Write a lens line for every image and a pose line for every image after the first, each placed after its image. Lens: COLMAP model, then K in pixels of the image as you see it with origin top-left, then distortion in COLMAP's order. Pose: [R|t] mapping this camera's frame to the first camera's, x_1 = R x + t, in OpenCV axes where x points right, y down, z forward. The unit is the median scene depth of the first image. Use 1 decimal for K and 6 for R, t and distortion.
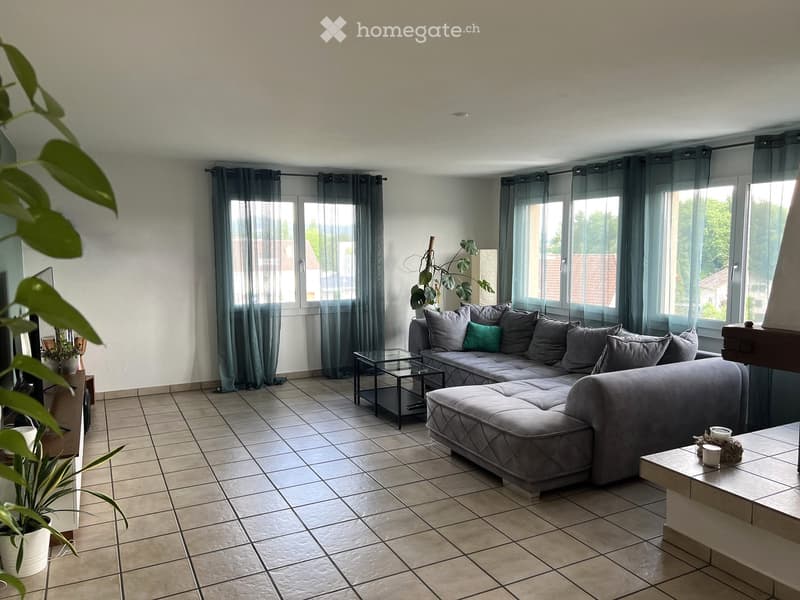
lens RADIAL K [[605.8, 0, 398.6], [0, 605.8, 297.9], [0, 0, 1]] dist [0.062269, -0.056382]
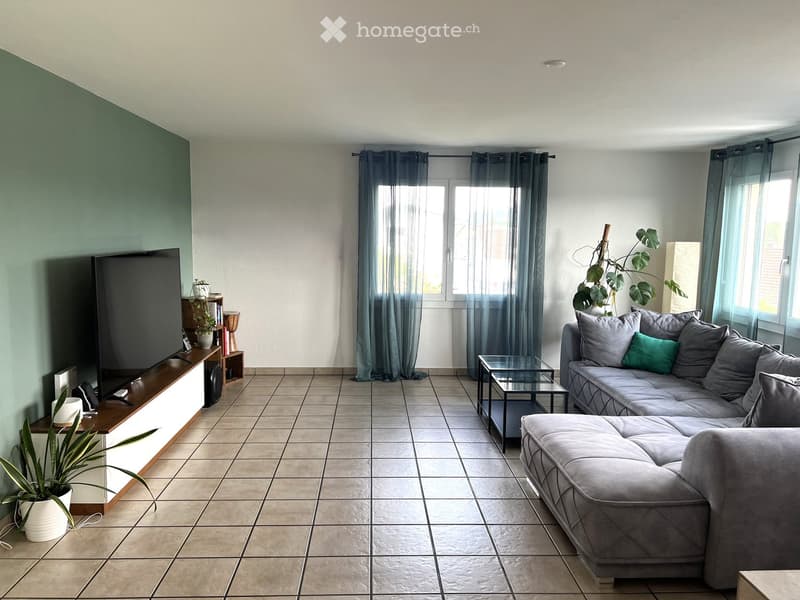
lens RADIAL K [[605.8, 0, 394.0], [0, 605.8, 297.8], [0, 0, 1]] dist [0.062269, -0.056382]
pose [[0.906943, 0.063879, -0.416382, 0.162132], [-0.055260, 0.997935, 0.032733, -0.014338], [0.417614, -0.006677, 0.908600, 0.133615]]
